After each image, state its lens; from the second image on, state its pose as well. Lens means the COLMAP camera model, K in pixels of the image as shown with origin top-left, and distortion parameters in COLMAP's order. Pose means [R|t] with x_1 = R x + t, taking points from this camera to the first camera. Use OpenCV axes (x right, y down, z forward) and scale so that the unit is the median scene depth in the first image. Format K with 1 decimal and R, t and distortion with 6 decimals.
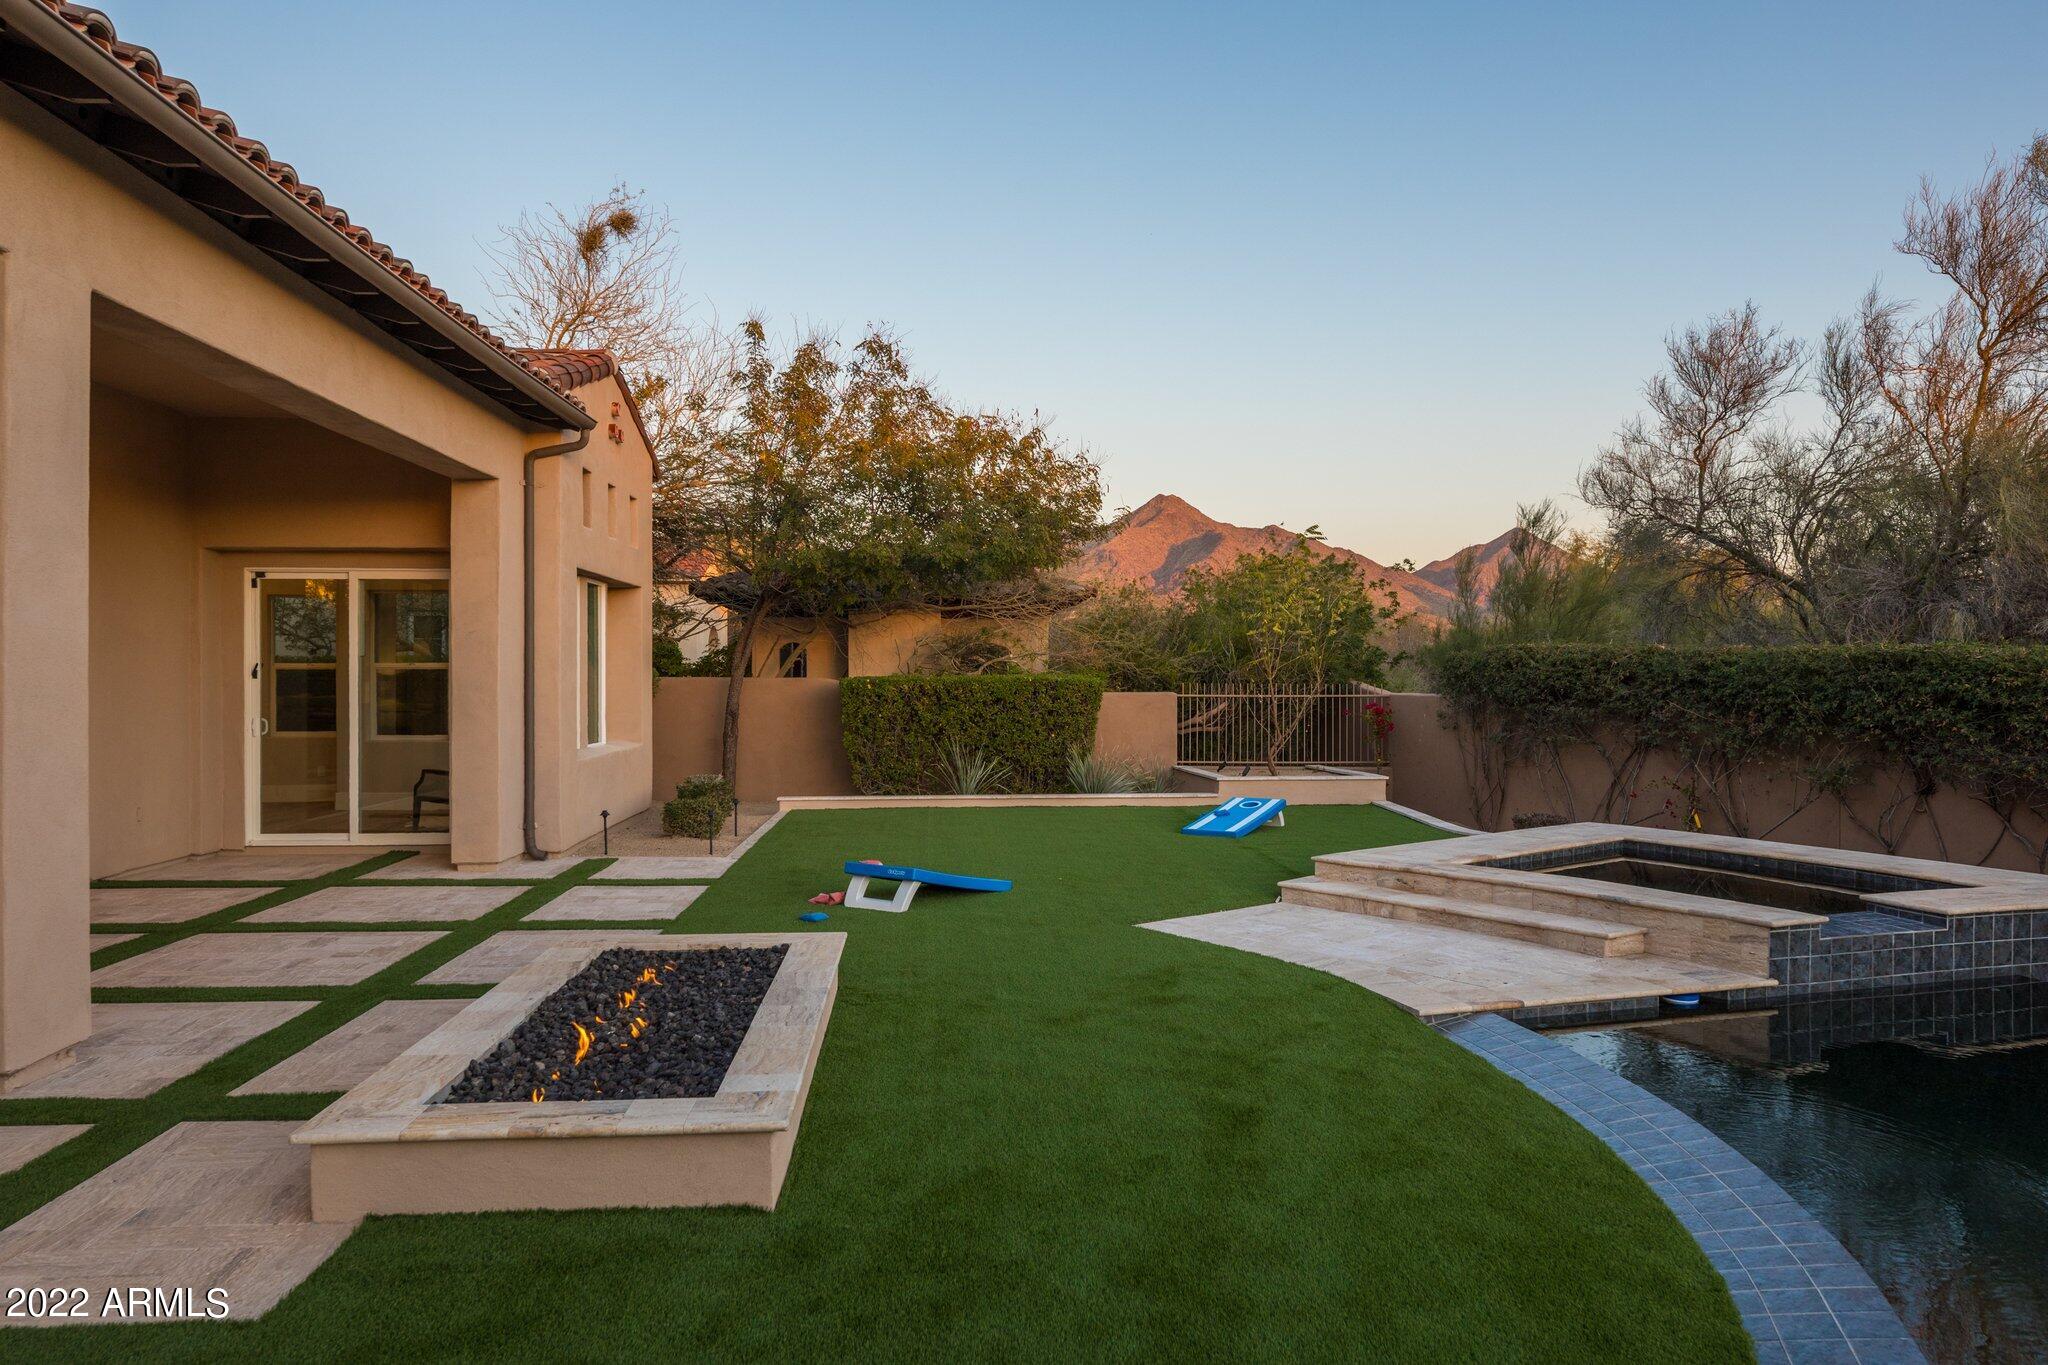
lens RADIAL K [[1330.0, 0, 1024.0], [0, 1330.0, 682.5], [0, 0, 1]] dist [0.000728, -0.000742]
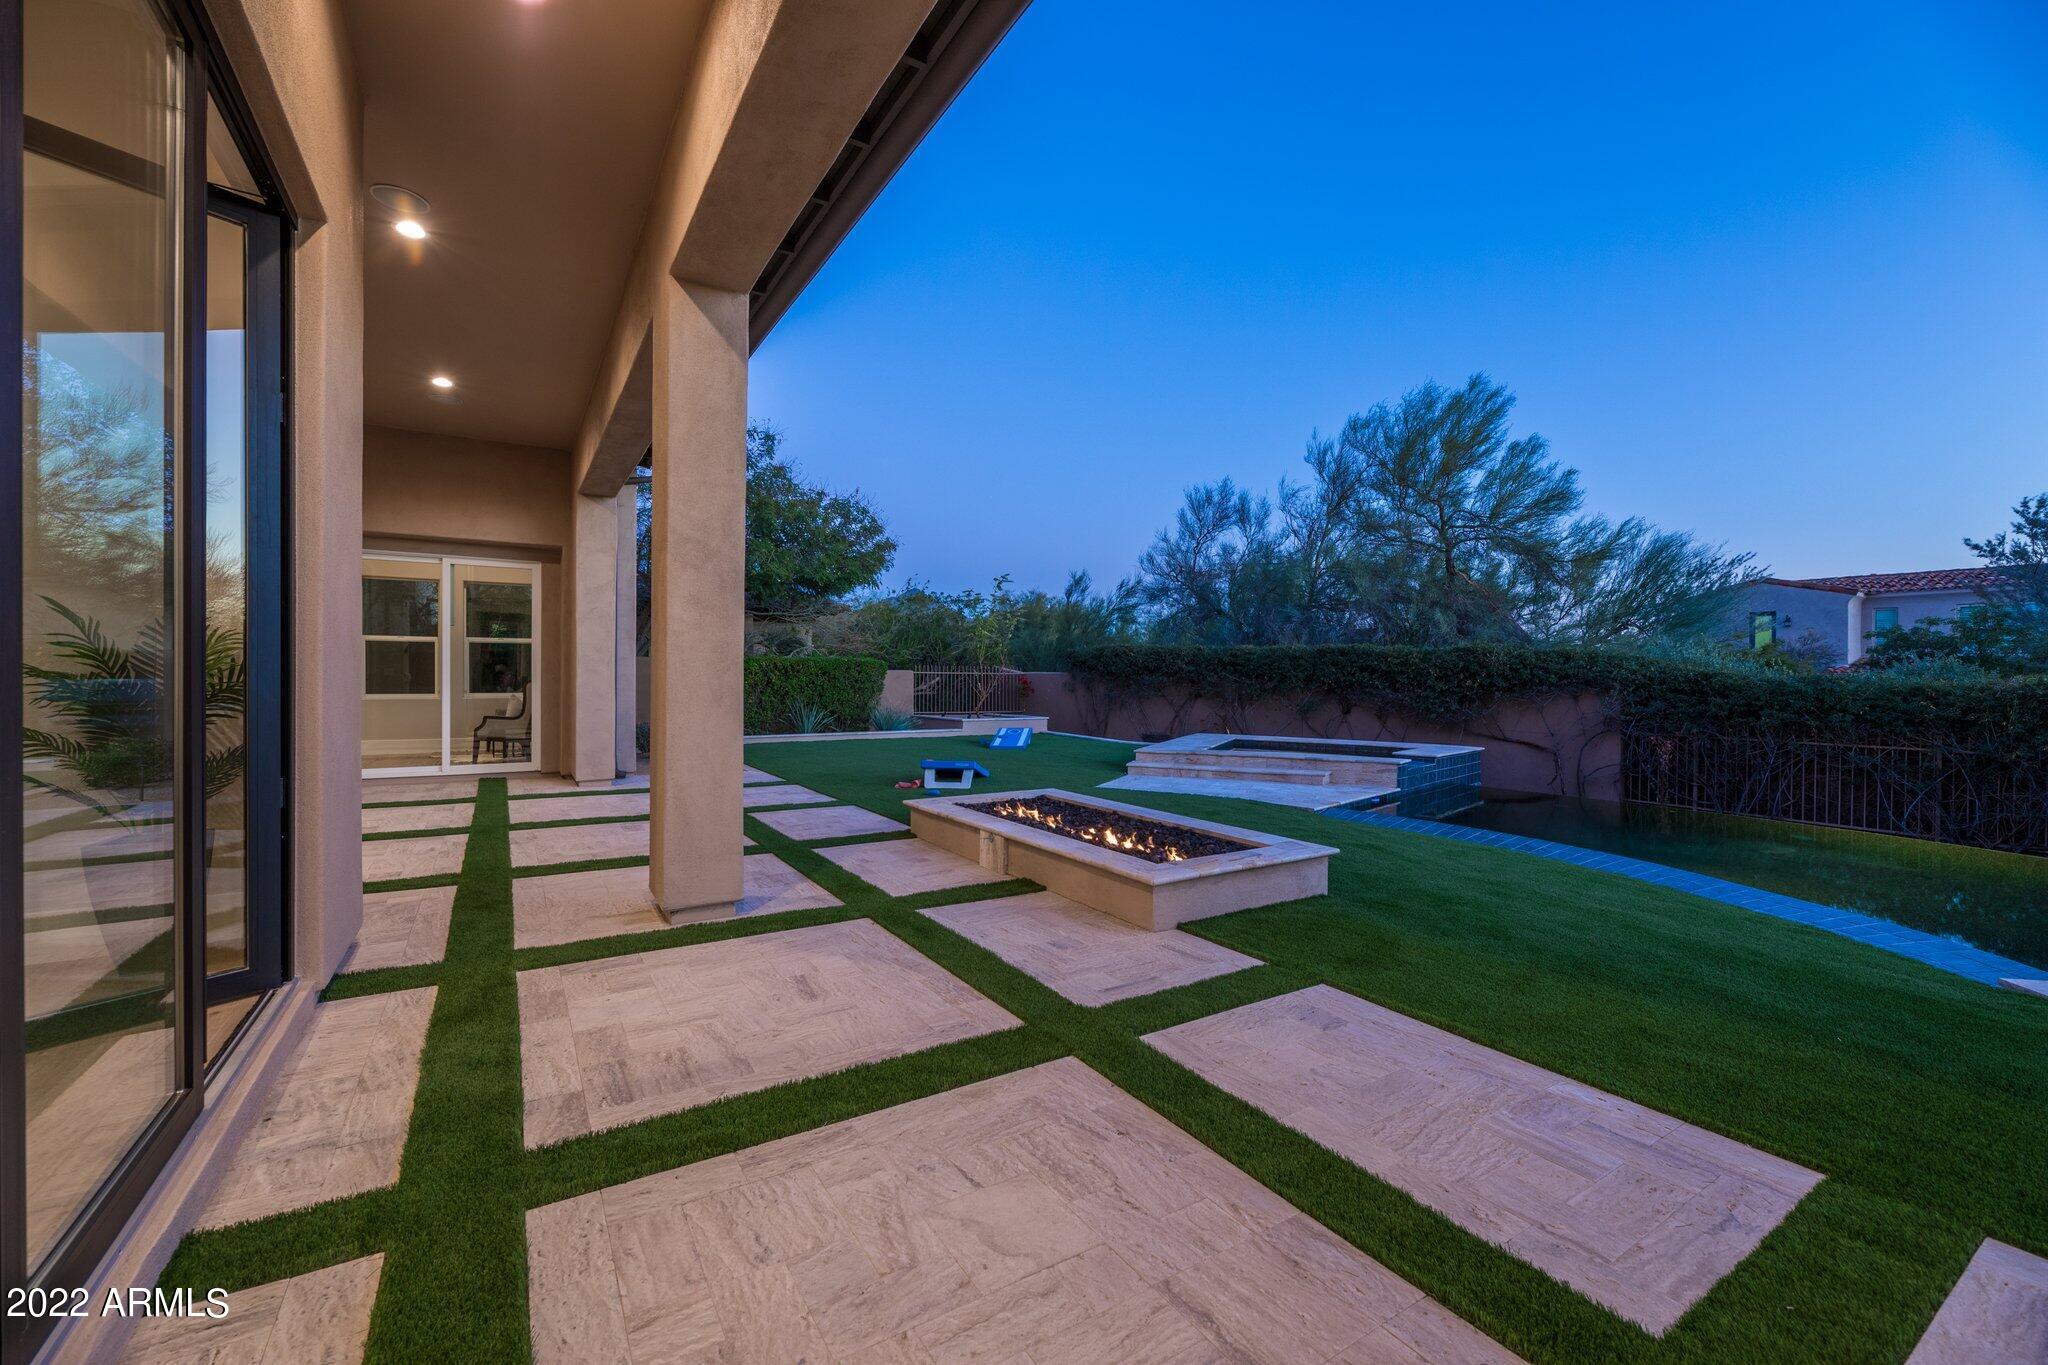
lens RADIAL K [[827.8, 0, 1024.0], [0, 827.8, 682.5], [0, 0, 1]] dist [0.000224, -0.000044]
pose [[0.882978, 0.002862, 0.469405, -0.387121], [-0.005065, 0.999981, 0.003431, 0.028861], [-0.469386, -0.005407, 0.882976, 0.050895]]
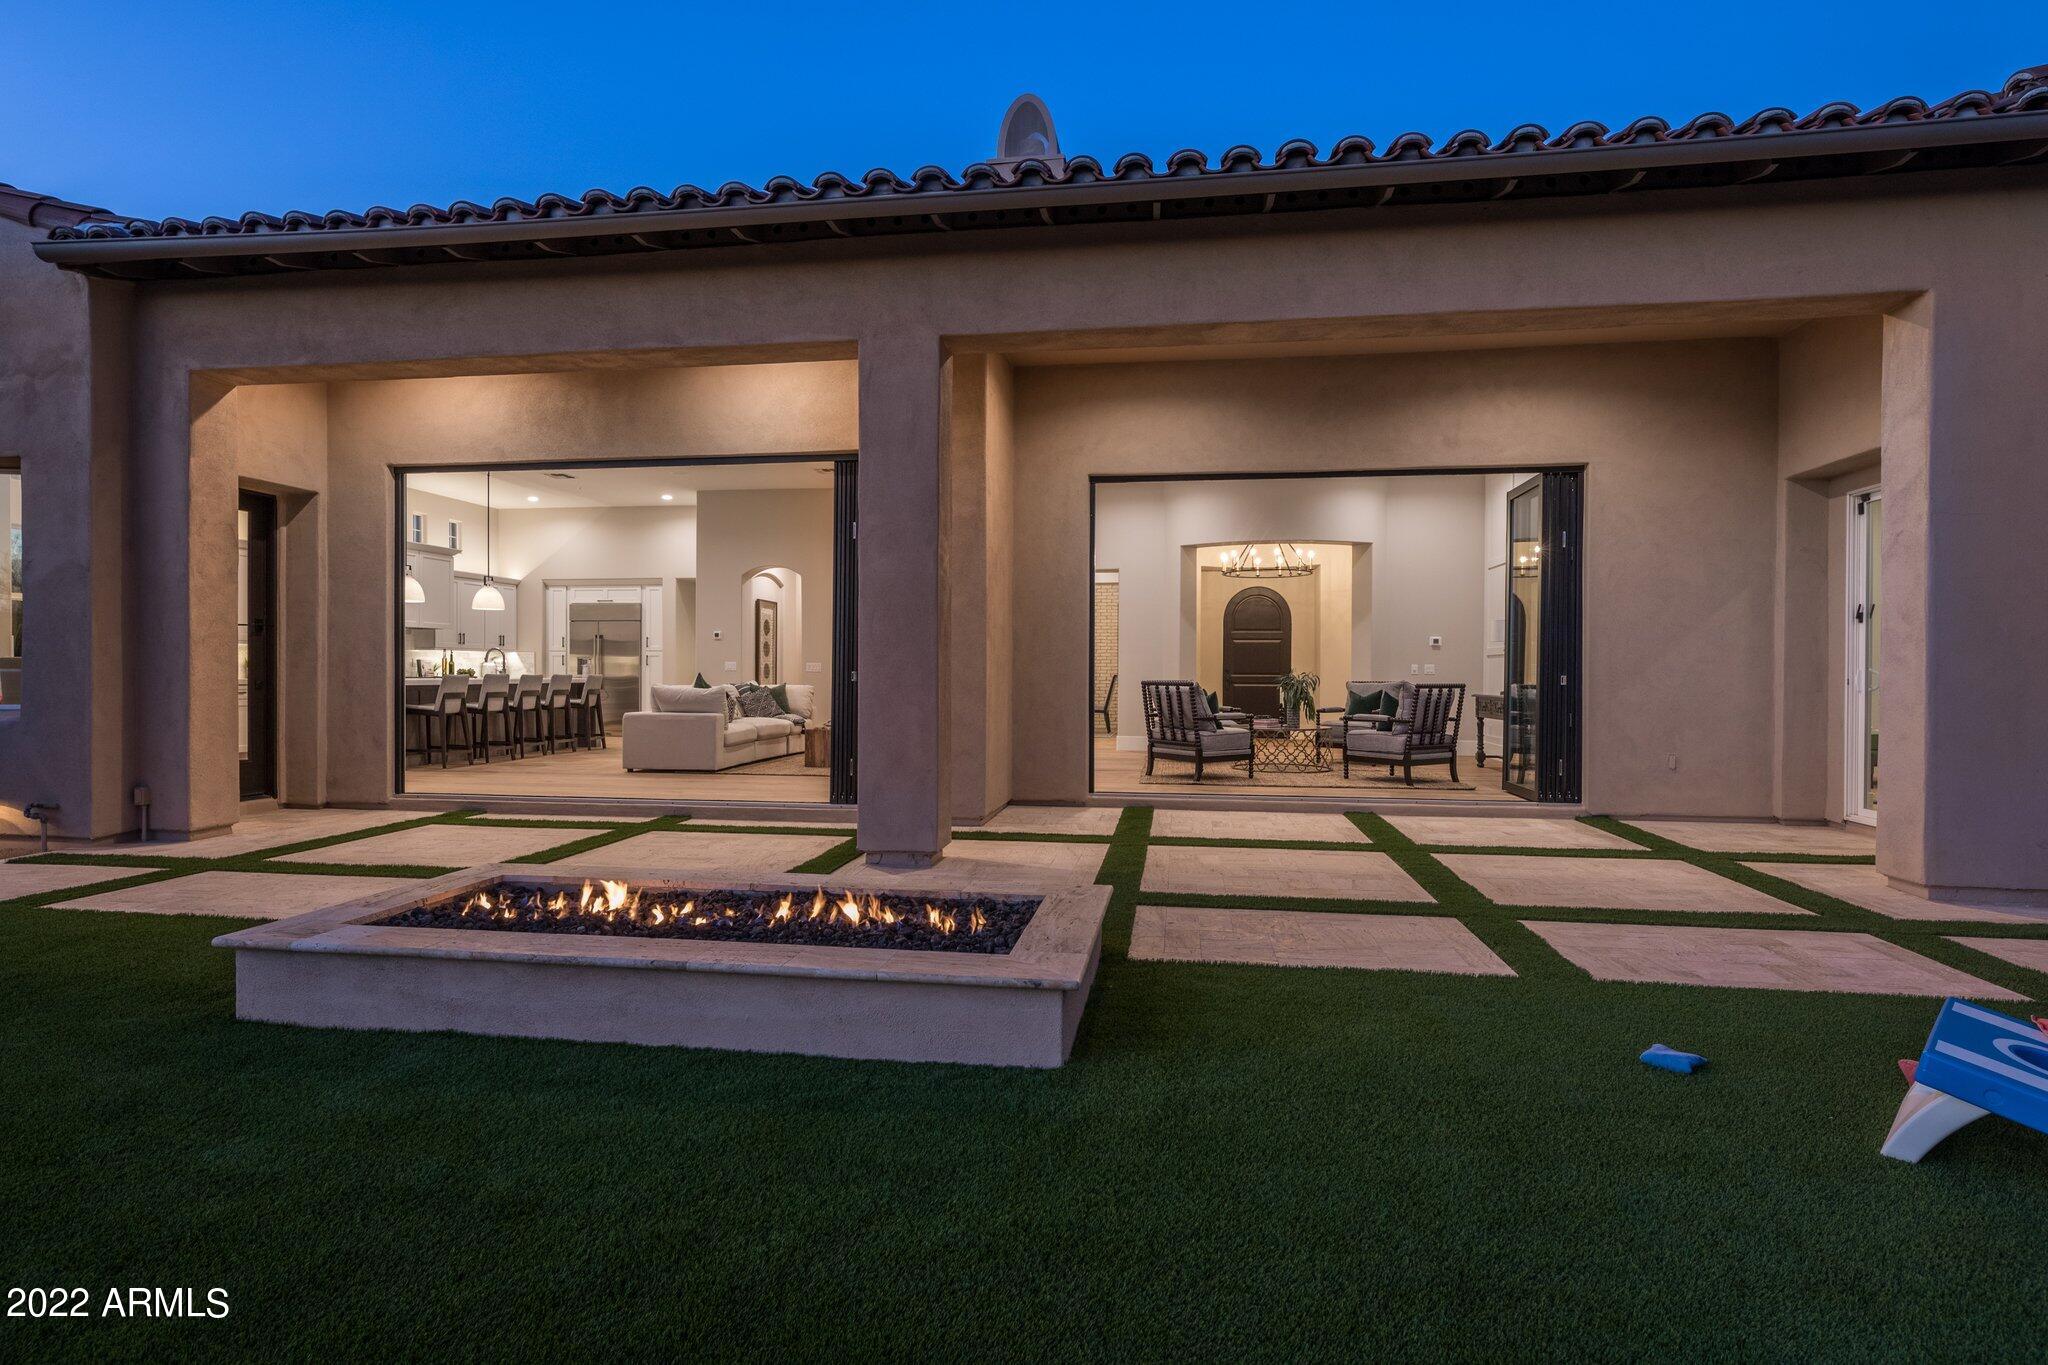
lens RADIAL K [[1041.2, 0, 1024.0], [0, 1041.2, 682.5], [0, 0, 1]] dist [0.001688, -0.001023]
pose [[-0.224819, 0.005942, -0.974382, 0.179187], [-0.008134, 0.999935, 0.007975, 0.033429], [0.974366, 0.009718, -0.224757, 0.631401]]
